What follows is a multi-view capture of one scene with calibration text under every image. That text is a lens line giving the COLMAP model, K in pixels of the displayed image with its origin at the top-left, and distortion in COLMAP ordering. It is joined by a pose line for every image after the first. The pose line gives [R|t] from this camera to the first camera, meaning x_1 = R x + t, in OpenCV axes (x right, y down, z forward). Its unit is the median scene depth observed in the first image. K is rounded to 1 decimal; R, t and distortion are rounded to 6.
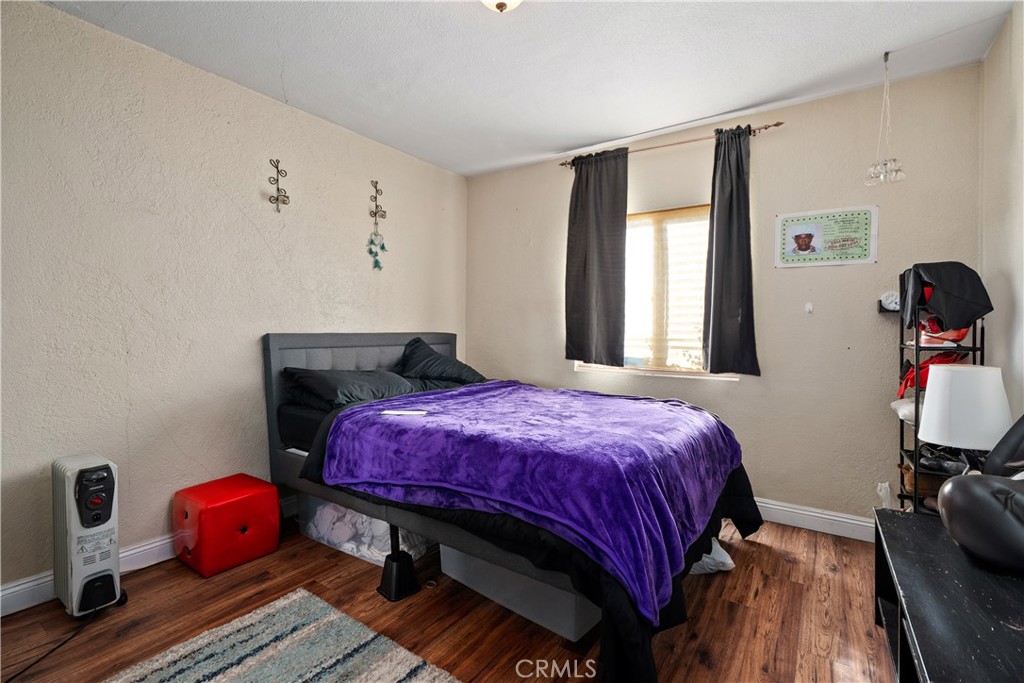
lens RADIAL K [[467.1, 0, 512.0], [0, 467.1, 341.5], [0, 0, 1]] dist [-0.000891, 0.000271]
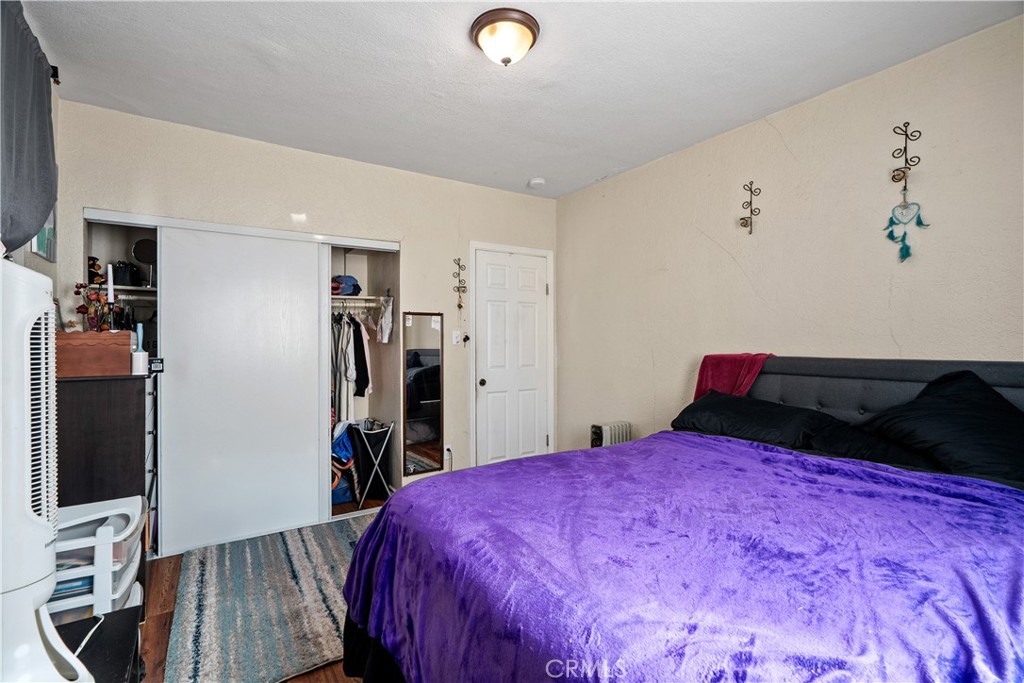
lens RADIAL K [[467.1, 0, 512.0], [0, 467.1, 341.5], [0, 0, 1]] dist [-0.000891, 0.000271]
pose [[-0.362142, 0.001102, -0.932122, 0.502158], [-0.021742, 0.999717, 0.009629, -0.037971], [0.931869, 0.023753, -0.362015, 0.734802]]
